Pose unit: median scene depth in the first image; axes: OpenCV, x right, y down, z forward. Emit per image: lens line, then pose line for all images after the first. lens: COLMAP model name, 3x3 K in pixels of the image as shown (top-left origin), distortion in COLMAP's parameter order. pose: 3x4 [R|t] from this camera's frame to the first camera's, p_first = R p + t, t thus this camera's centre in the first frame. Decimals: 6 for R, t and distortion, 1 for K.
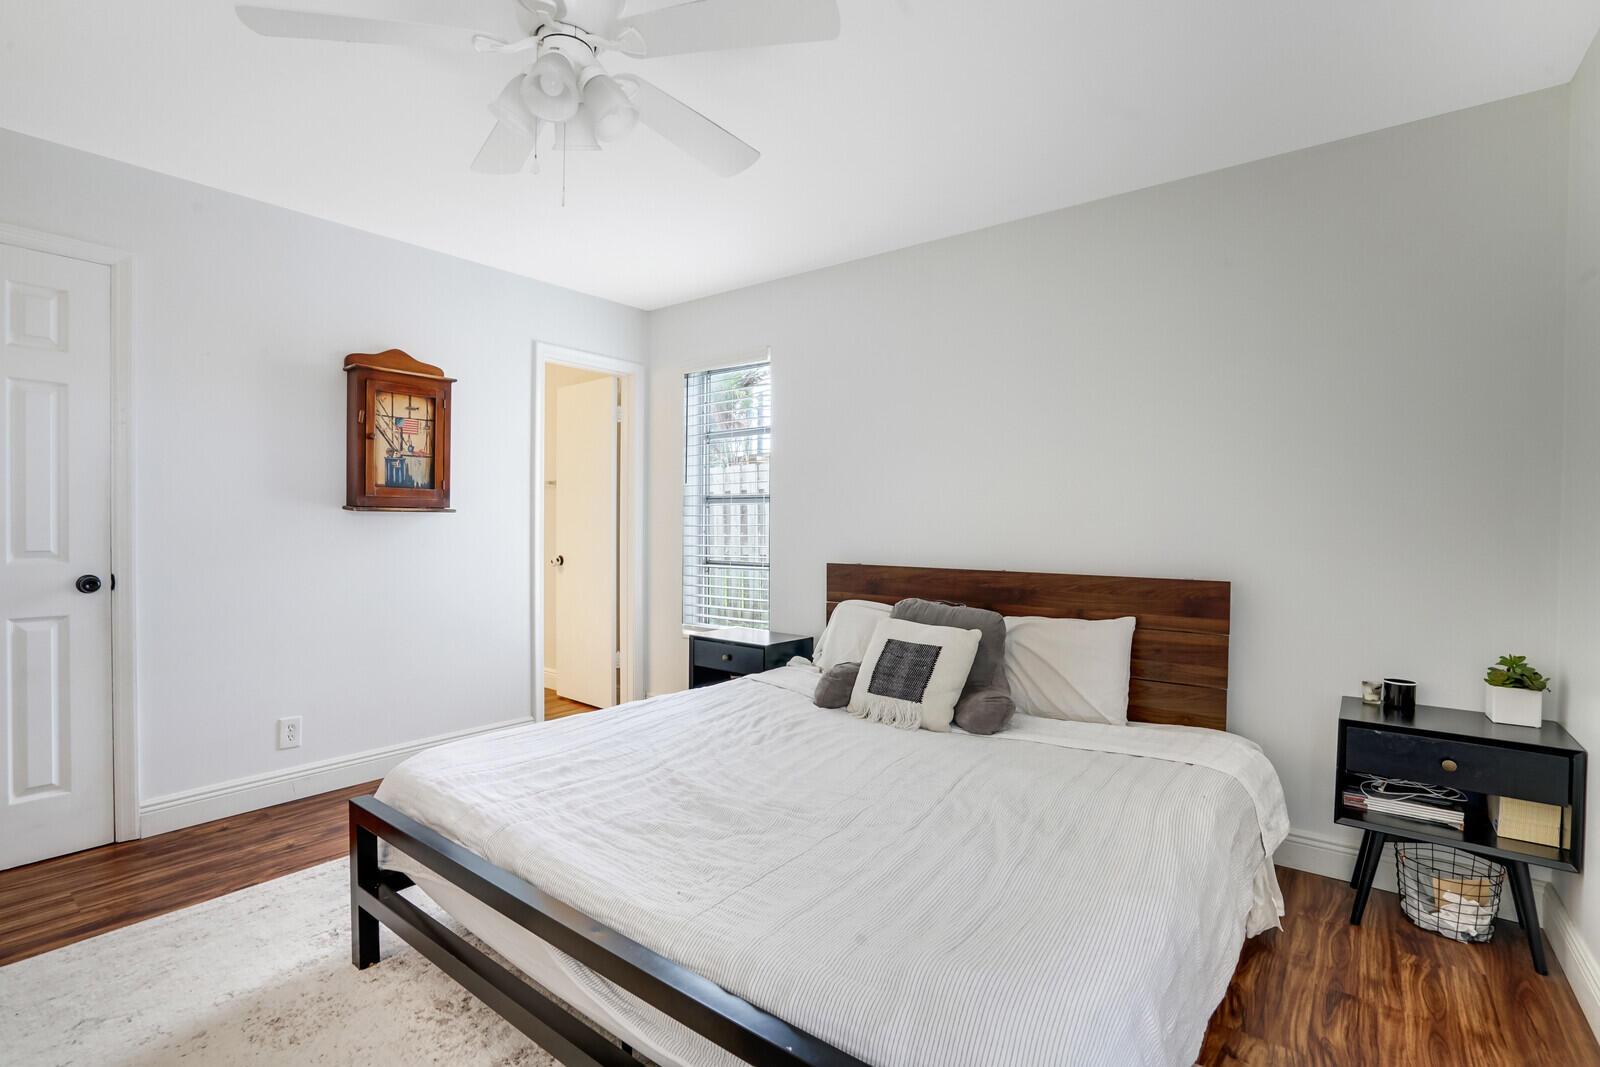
lens RADIAL K [[743.8, 0, 791.6], [0, 743.8, 535.9], [0, 0, 1]] dist [-0.030297, 0.013277]
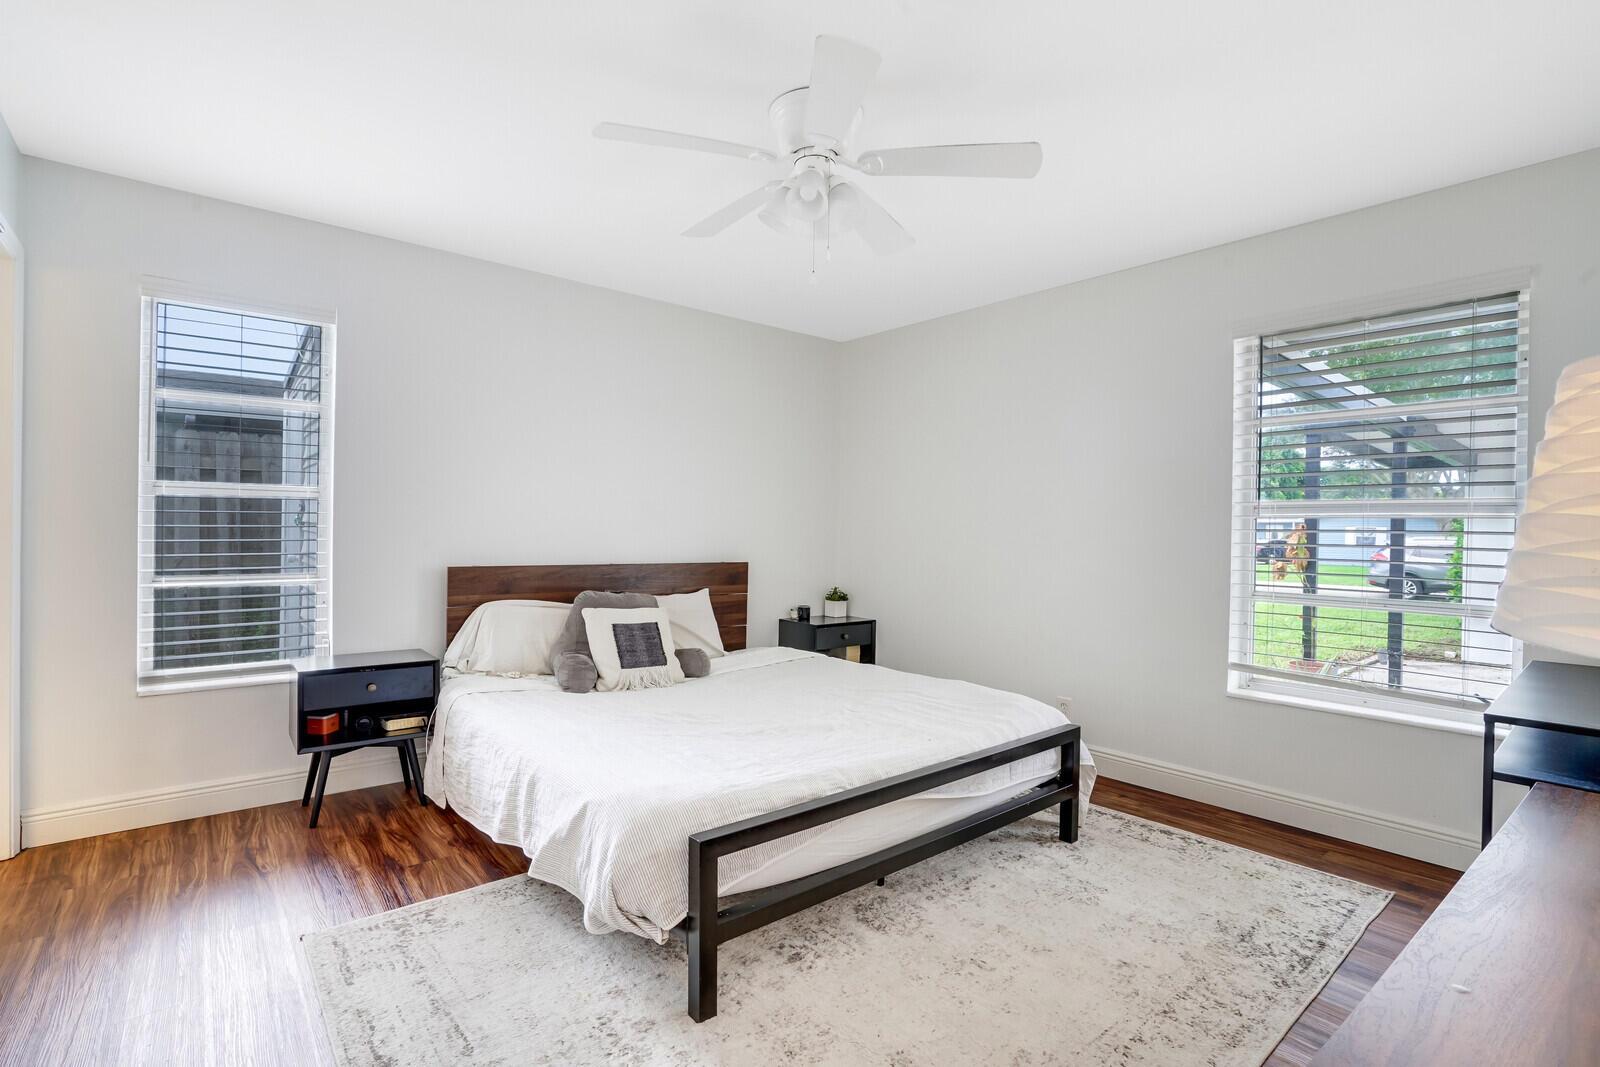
lens RADIAL K [[743.8, 0, 791.6], [0, 743.8, 535.9], [0, 0, 1]] dist [-0.030297, 0.013277]
pose [[0.223513, -0.017617, 0.974542, -1.086485], [-0.009560, 0.999749, 0.020265, -0.038140], [-0.974654, -0.013846, 0.223289, 0.490184]]
